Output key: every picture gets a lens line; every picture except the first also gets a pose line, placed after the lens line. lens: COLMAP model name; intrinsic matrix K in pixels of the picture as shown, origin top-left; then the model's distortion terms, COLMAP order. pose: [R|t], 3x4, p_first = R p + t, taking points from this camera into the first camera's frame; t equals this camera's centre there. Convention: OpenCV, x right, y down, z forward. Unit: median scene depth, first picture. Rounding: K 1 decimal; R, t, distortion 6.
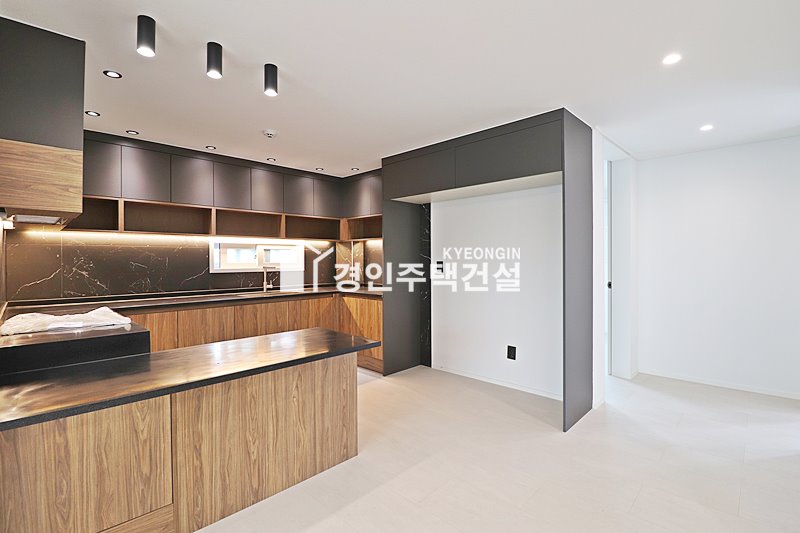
lens RADIAL K [[370.8, 0, 401.4], [0, 370.8, 260.0], [0, 0, 1]] dist [0.001093, -0.014517]
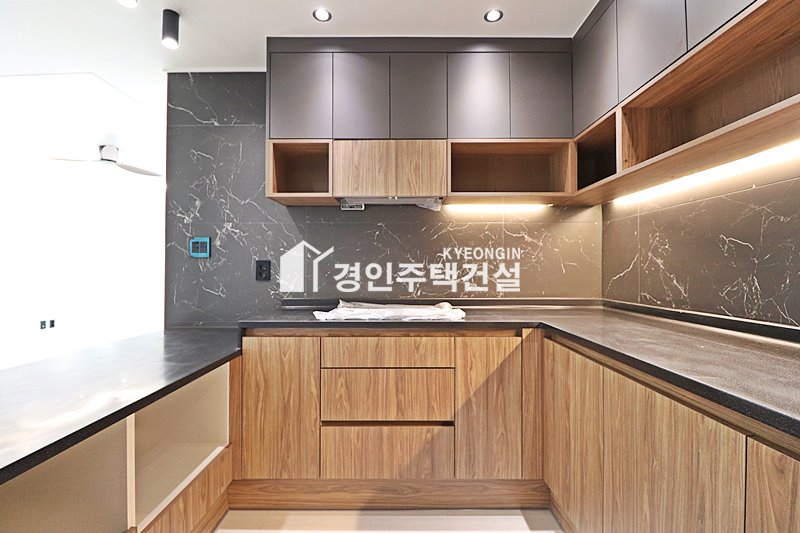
lens RADIAL K [[370.8, 0, 401.4], [0, 370.8, 260.0], [0, 0, 1]] dist [0.001093, -0.014517]
pose [[-0.712644, -0.009690, -0.701459, -0.198469], [0.003782, 0.999837, -0.017654, 0.037626], [0.701515, -0.015234, -0.712491, 1.023119]]
